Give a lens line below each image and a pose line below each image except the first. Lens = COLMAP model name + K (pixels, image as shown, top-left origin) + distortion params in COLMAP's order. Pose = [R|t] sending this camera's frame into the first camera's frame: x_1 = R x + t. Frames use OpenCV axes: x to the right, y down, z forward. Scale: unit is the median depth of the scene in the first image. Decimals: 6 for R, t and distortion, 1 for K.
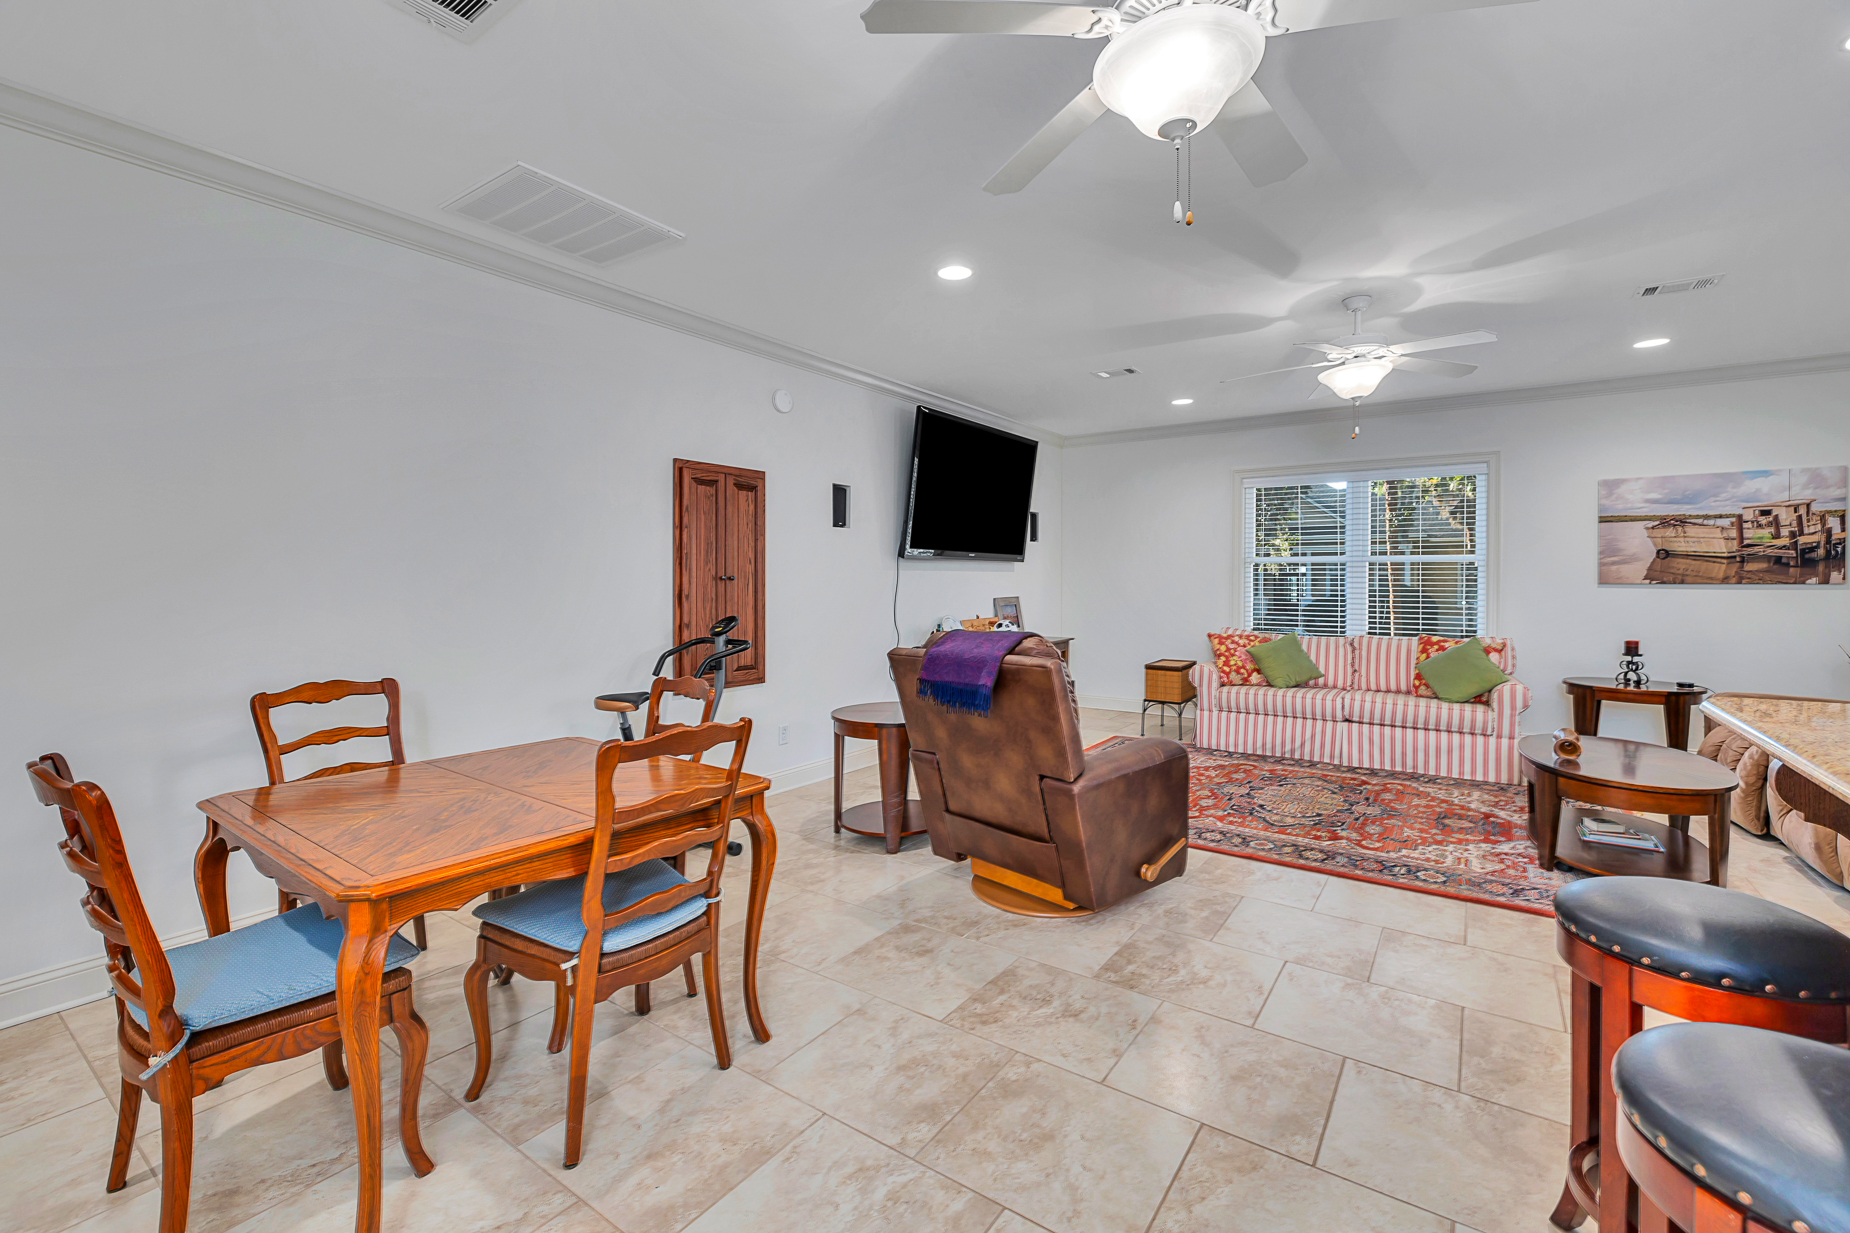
lens RADIAL K [[792.3, 0, 929.6], [0, 792.3, 584.1], [0, 0, 1]] dist [0.001837, -0.000011]
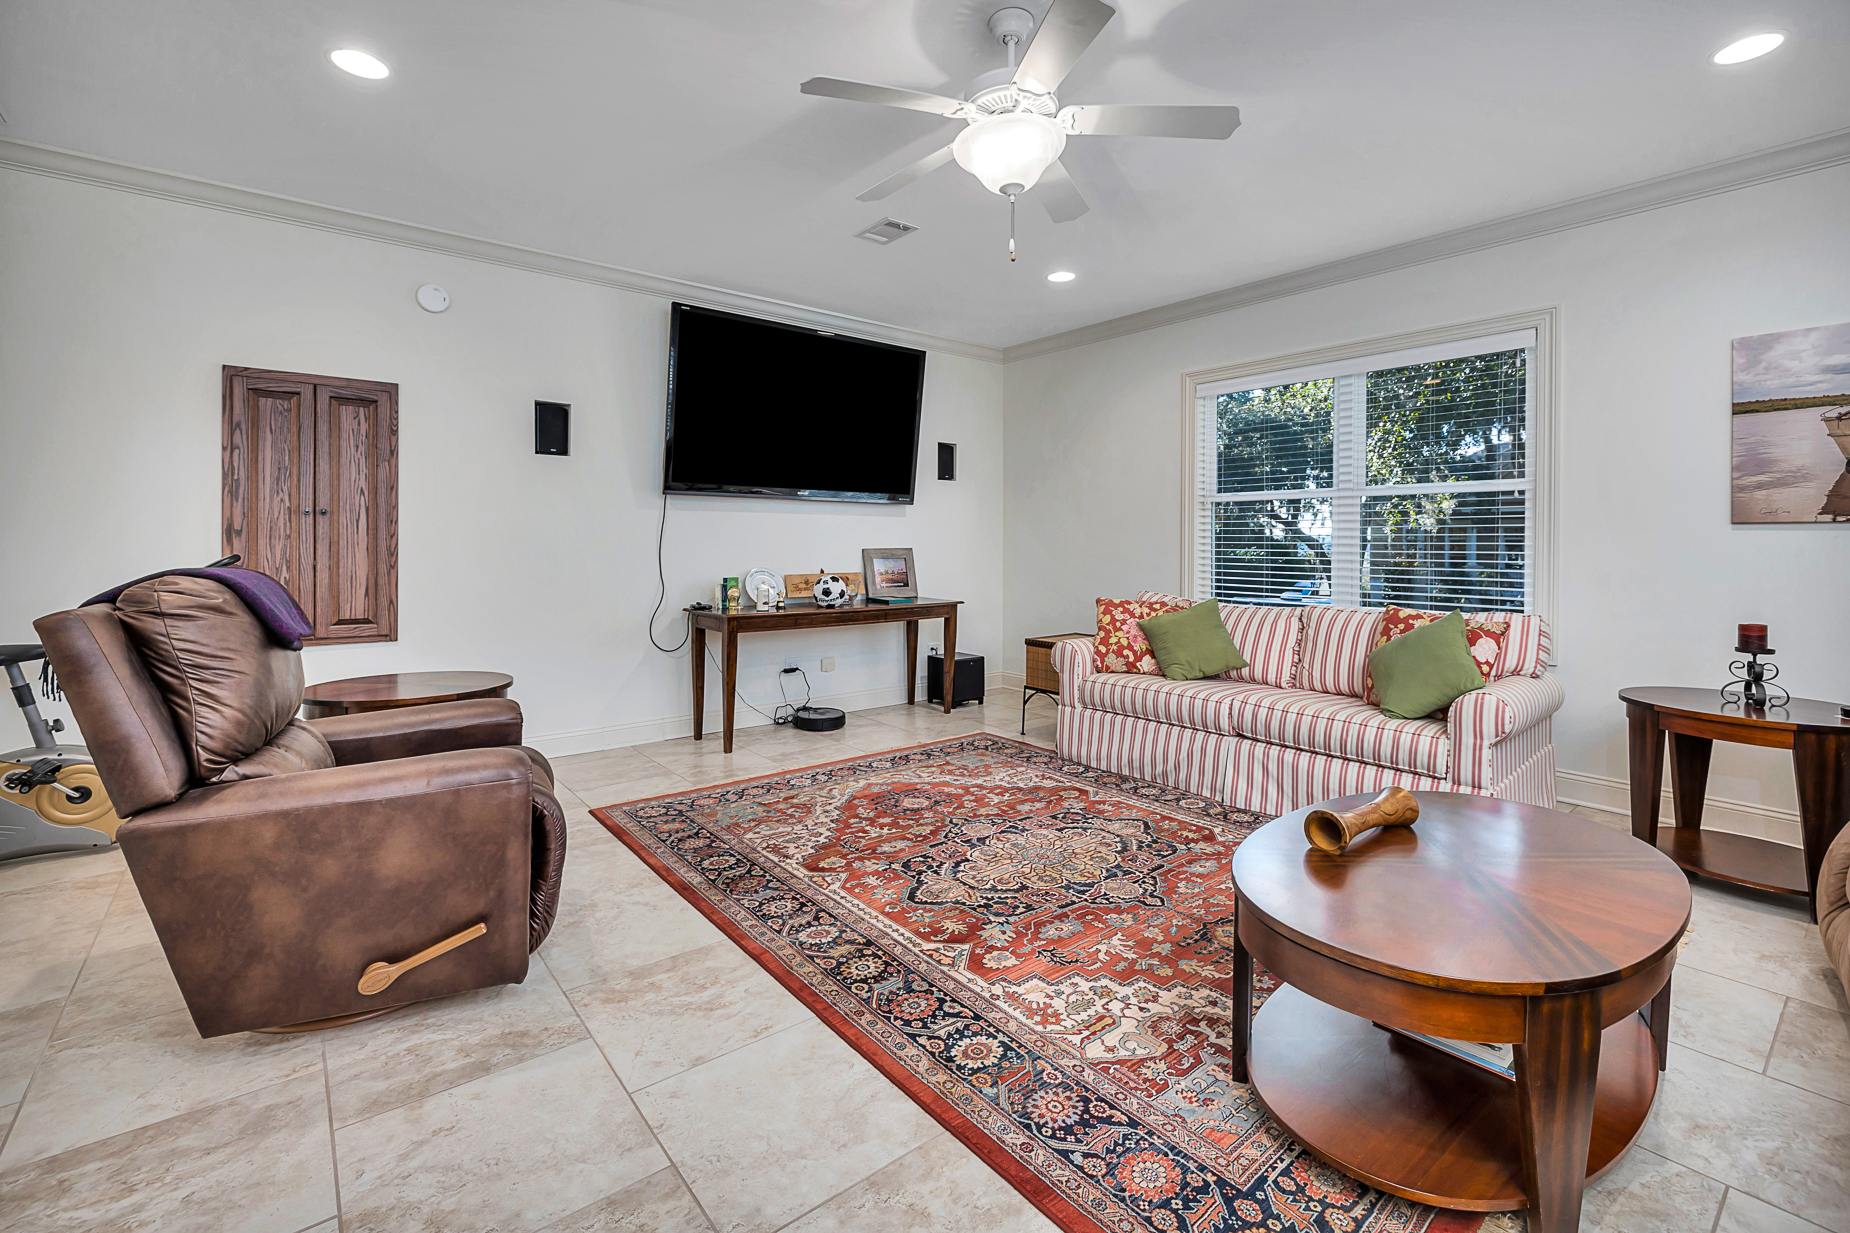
lens RADIAL K [[806.5, 0, 926.1], [0, 806.5, 546.9], [0, 0, 1]] dist [0.000159, 0.000124]
pose [[0.960002, 0.004982, -0.279950, 0.498451], [-0.006109, 0.999976, -0.003153, 0.023846], [0.279927, 0.004738, 0.960010, 0.317020]]
